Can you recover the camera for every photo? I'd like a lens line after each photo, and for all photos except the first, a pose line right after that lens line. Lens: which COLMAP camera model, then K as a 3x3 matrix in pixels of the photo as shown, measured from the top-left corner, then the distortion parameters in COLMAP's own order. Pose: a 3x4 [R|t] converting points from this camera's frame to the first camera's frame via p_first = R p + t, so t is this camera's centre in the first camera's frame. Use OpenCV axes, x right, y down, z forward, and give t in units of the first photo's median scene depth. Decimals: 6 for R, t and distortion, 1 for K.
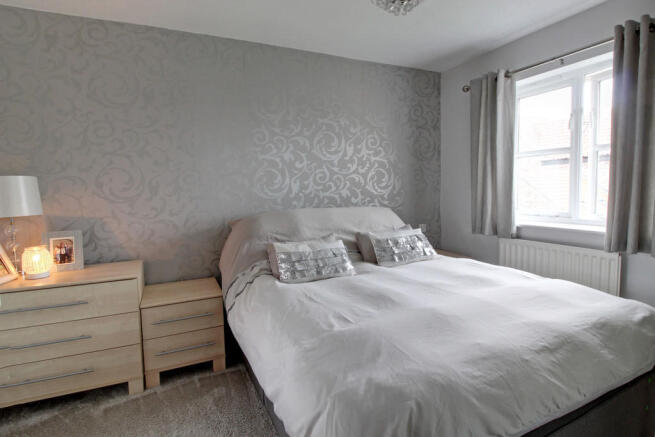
lens RADIAL K [[340.4, 0, 327.5], [0, 340.4, 218.5], [0, 0, 1]] dist [-0.001746, -0.000620]
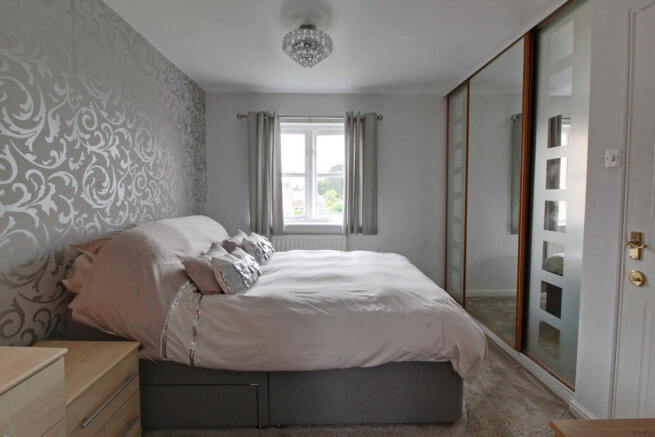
lens RADIAL K [[340.4, 0, 327.5], [0, 340.4, 218.5], [0, 0, 1]] dist [-0.001746, -0.000620]
pose [[0.393357, -0.036608, 0.918656, -0.636030], [0.062071, 0.997985, 0.013191, -0.015223], [-0.917288, 0.051833, 0.394837, 0.275197]]
